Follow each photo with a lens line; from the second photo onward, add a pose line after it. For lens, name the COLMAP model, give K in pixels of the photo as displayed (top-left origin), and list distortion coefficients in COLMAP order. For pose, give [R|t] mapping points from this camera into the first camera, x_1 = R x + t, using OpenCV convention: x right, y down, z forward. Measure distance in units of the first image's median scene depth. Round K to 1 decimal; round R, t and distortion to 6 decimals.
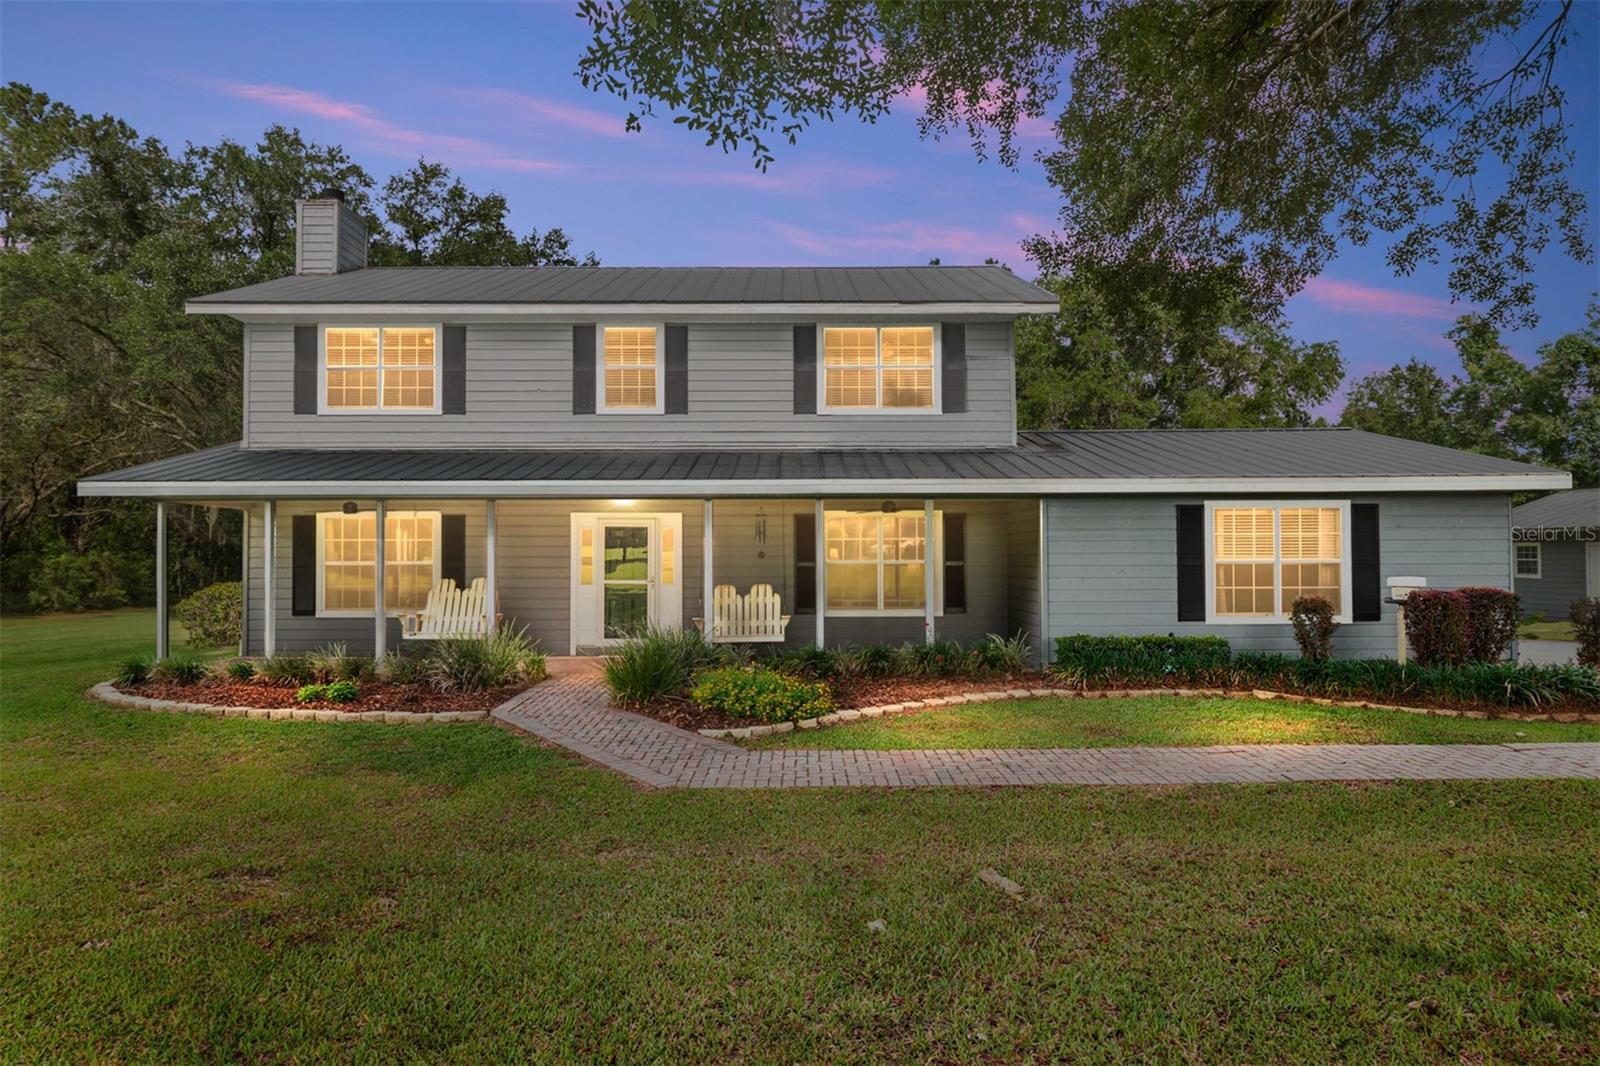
lens RADIAL K [[945.8, 0, 800.0], [0, 945.8, 533.0], [0, 0, 1]] dist [0.004956, -0.001562]
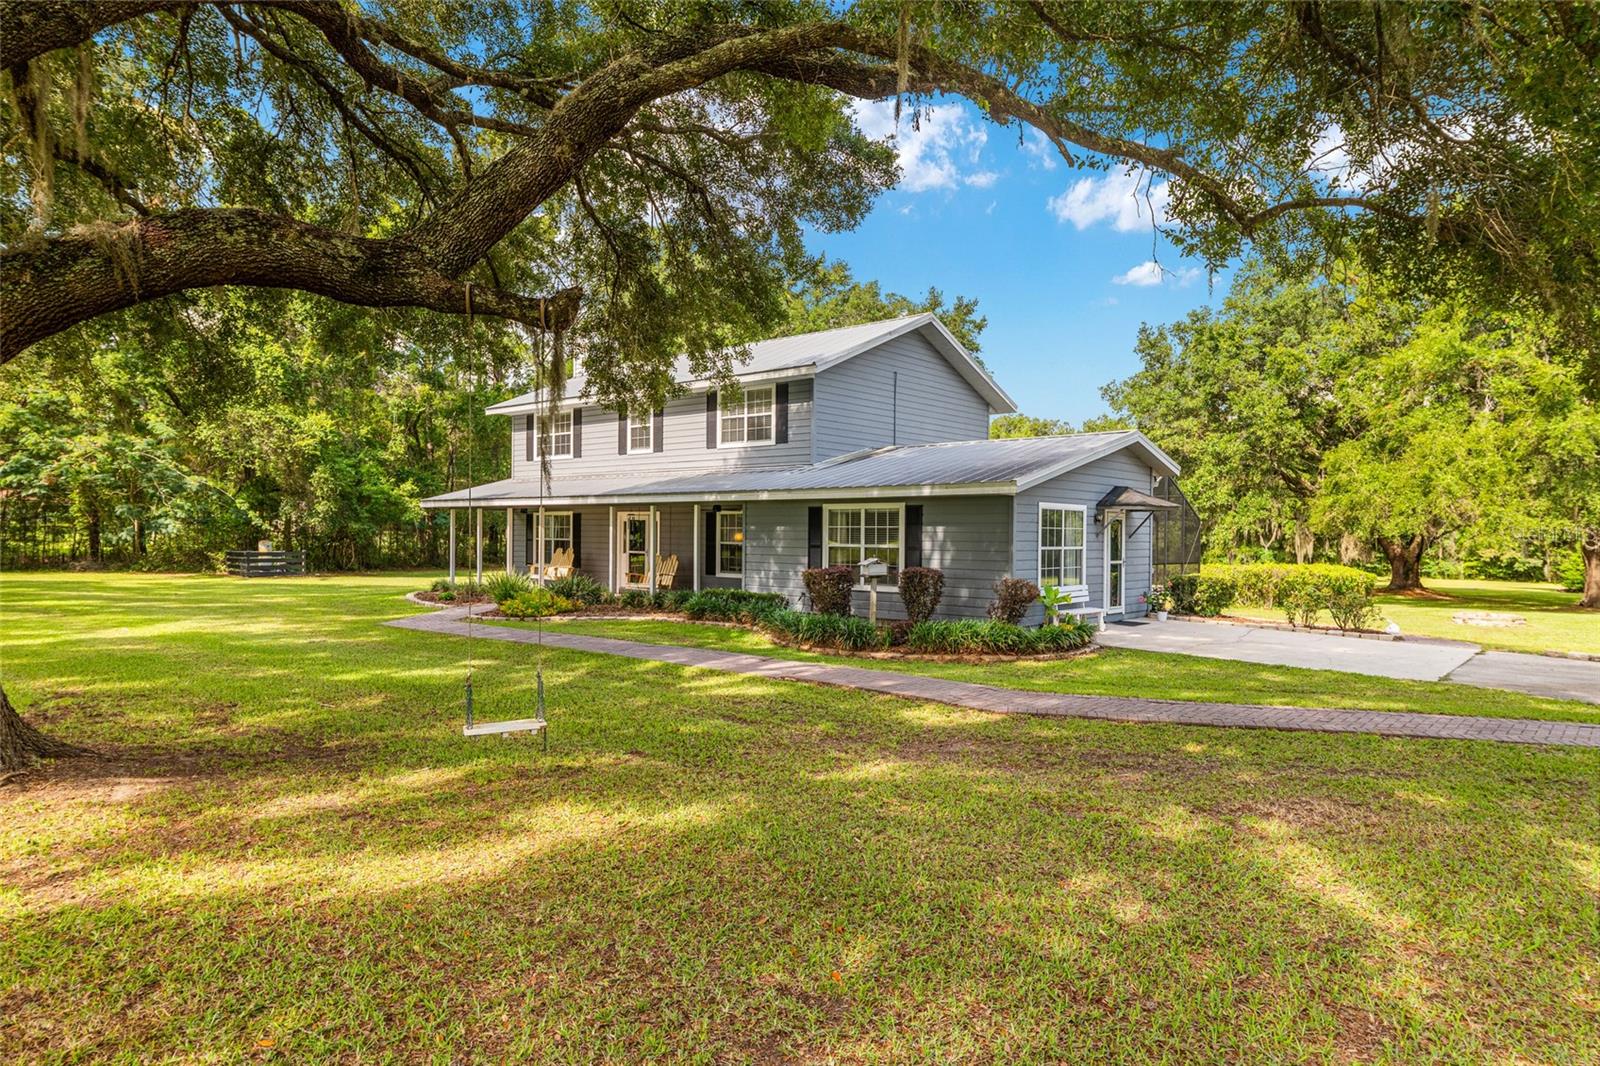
lens RADIAL K [[927.1, 0, 800.0], [0, 927.1, 533.0], [0, 0, 1]] dist [0.067668, 0.000101]
pose [[0.762256, 0.010907, -0.647184, 0.602415], [-0.000109, 0.999860, 0.016722, -0.005993], [0.647276, -0.012676, 0.762151, -0.047312]]
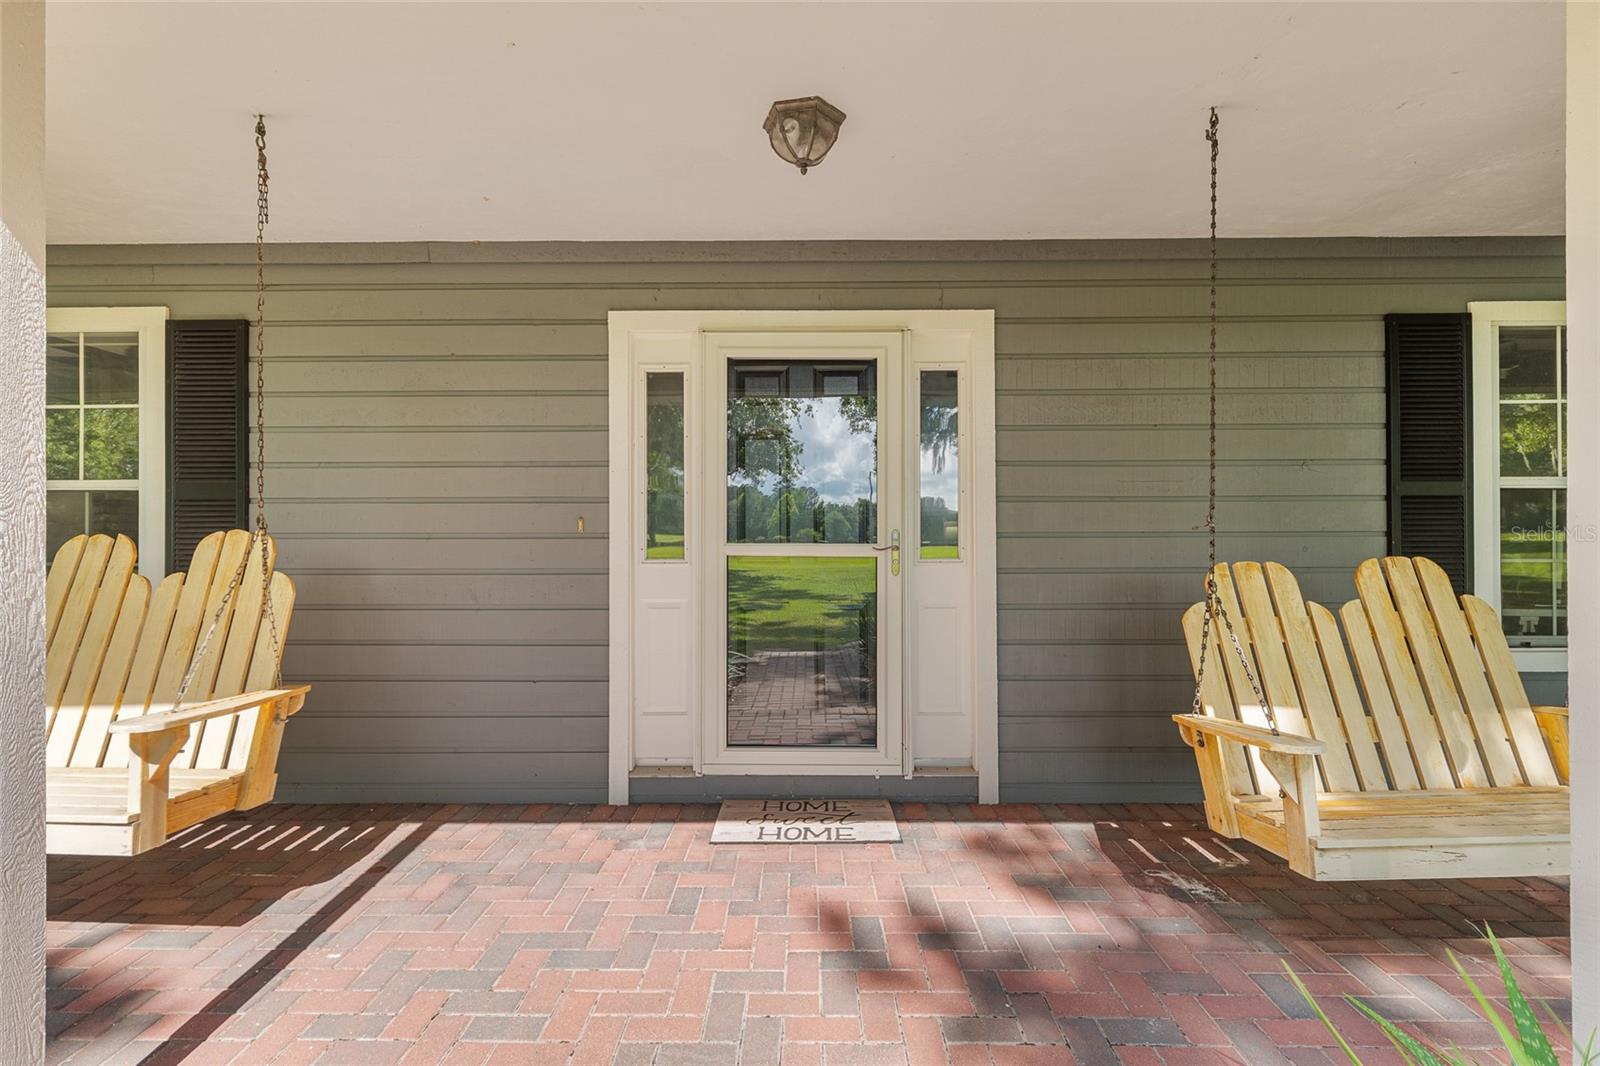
lens RADIAL K [[736.5, 0, 800.0], [0, 736.5, 533.0], [0, 0, 1]] dist [0.001238, 0.000611]
pose [[0.999942, 0.000966, -0.010683, -0.097277], [-0.000902, 0.999982, 0.006009, 0.024103], [0.010688, -0.005999, 0.999925, 0.414685]]
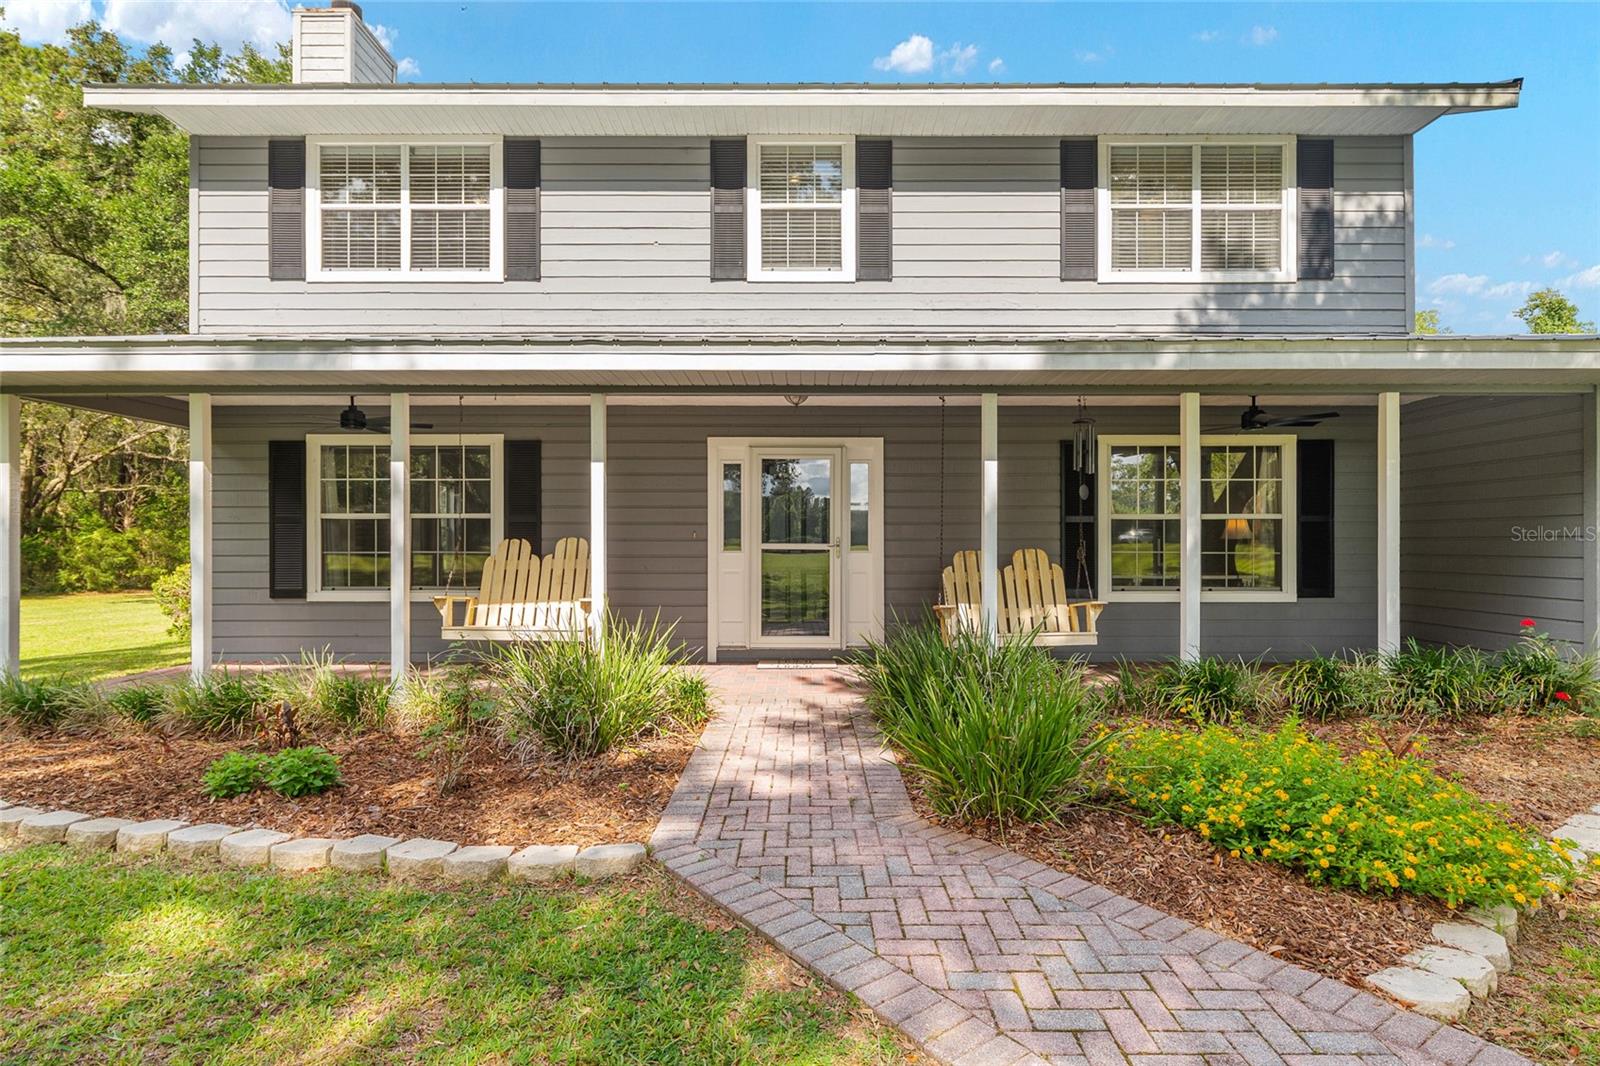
lens RADIAL K [[842.6, 0, 806.9], [0, 842.6, 542.4], [0, 0, 1]] dist [-0.003548, -0.000128]
pose [[0.999996, 0.002919, 0.000187, -0.094389], [-0.002922, 0.999742, 0.022505, 0.019230], [-0.000122, -0.022505, 0.999747, 0.233608]]
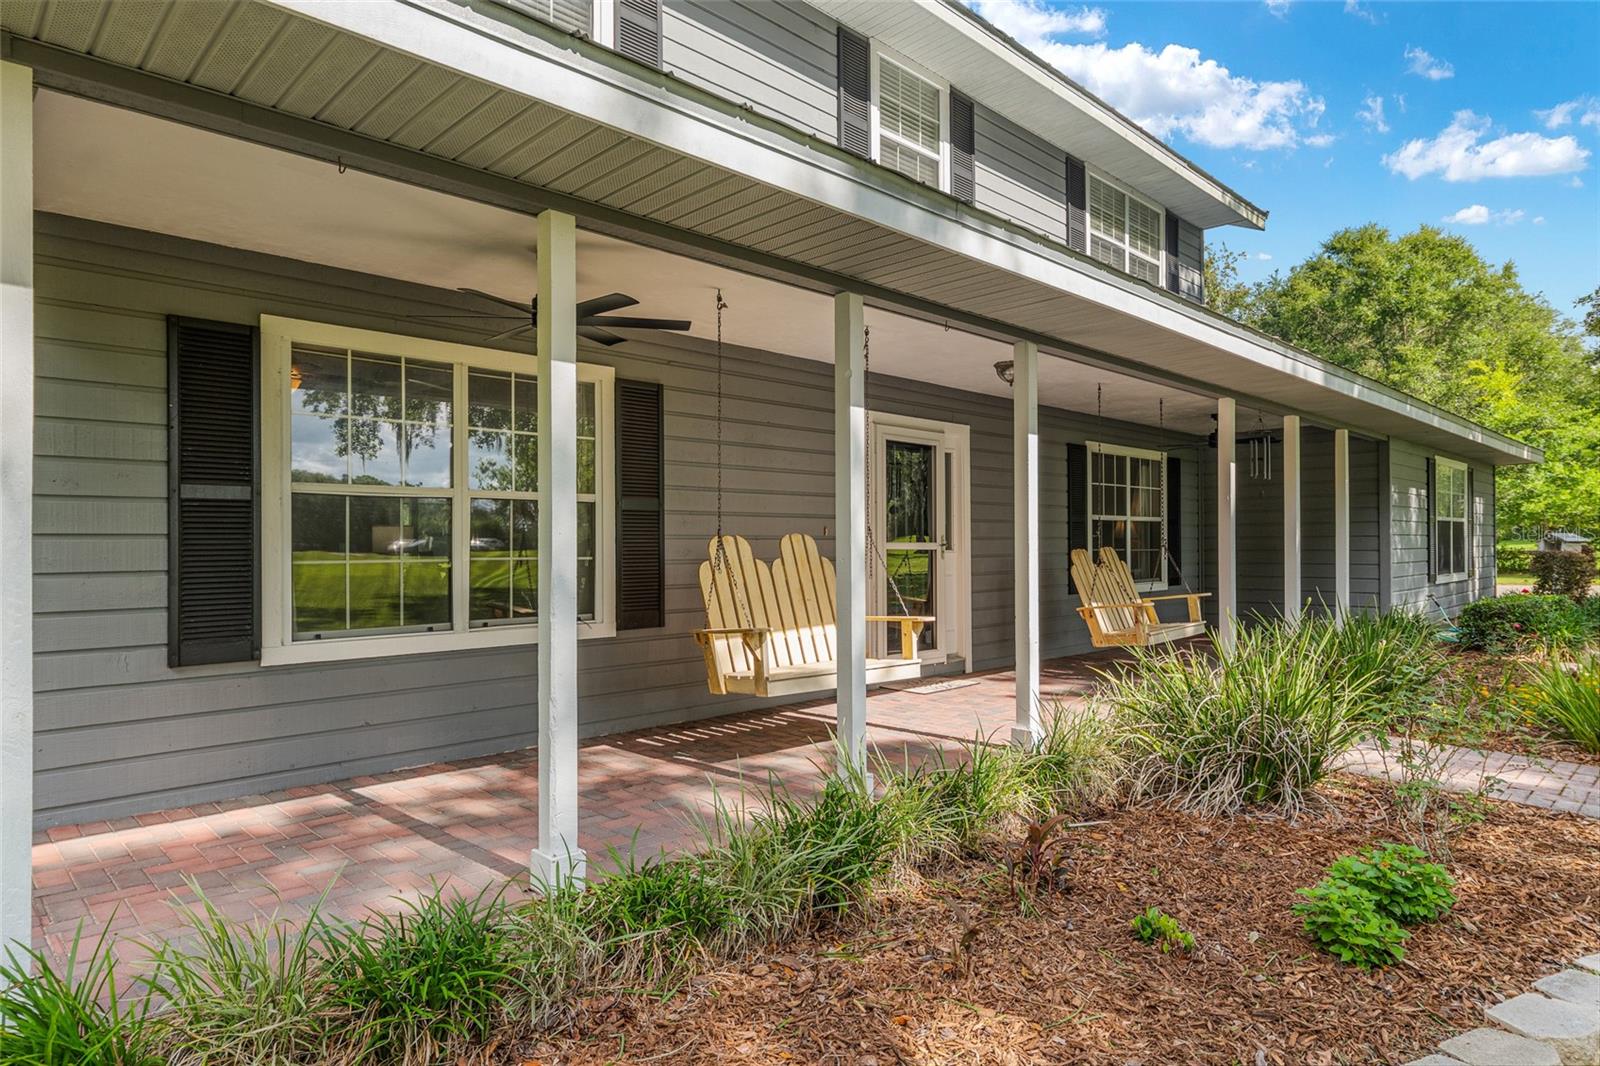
lens RADIAL K [[945.8, 0, 800.0], [0, 945.8, 533.0], [0, 0, 1]] dist [0.004956, -0.001562]
pose [[0.706419, 0.008197, 0.707746, -0.322899], [-0.012372, 0.999923, 0.000768, 0.023805], [-0.707686, -0.009299, 0.706466, 0.356759]]
